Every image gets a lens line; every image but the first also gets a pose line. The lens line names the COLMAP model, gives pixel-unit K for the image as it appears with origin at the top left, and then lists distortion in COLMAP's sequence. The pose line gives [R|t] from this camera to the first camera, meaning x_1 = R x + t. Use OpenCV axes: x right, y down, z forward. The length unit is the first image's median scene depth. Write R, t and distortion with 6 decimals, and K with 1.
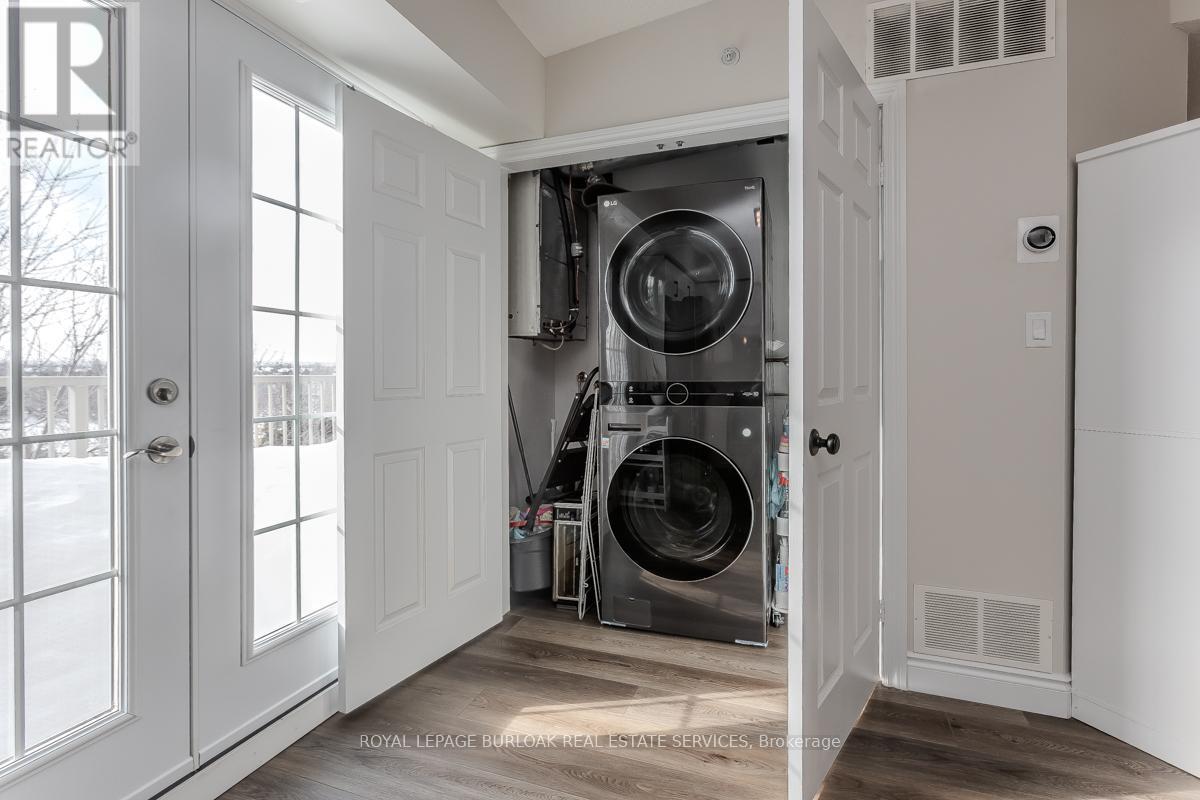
lens RADIAL K [[547.0, 0, 600.6], [0, 547.0, 389.1], [0, 0, 1]] dist [-0.005958, -0.000421]
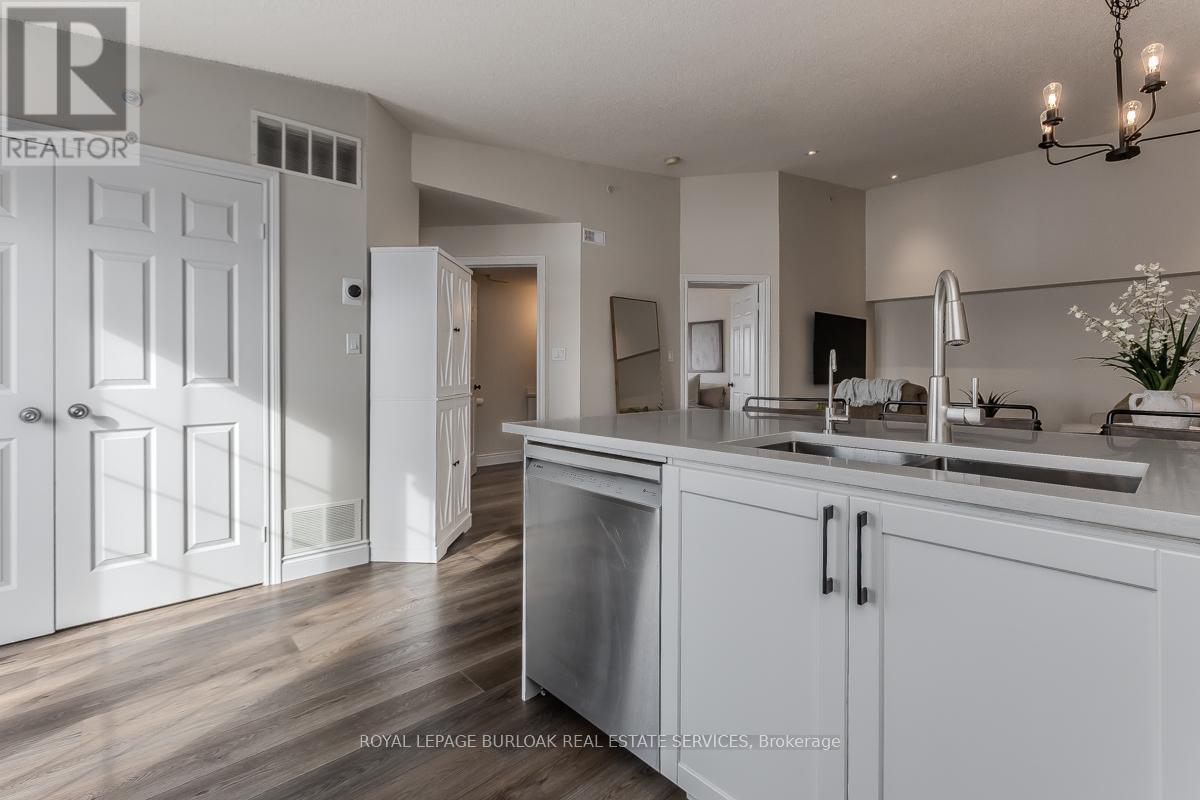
lens RADIAL K [[547.0, 0, 568.2], [0, 547.0, 373.9], [0, 0, 1]] dist [-0.005958, -0.000421]
pose [[0.483926, 0.001251, 0.875108, -0.387488], [0.006114, 0.999970, -0.004810, 0.001788], [-0.875088, 0.007678, 0.483903, -0.441710]]
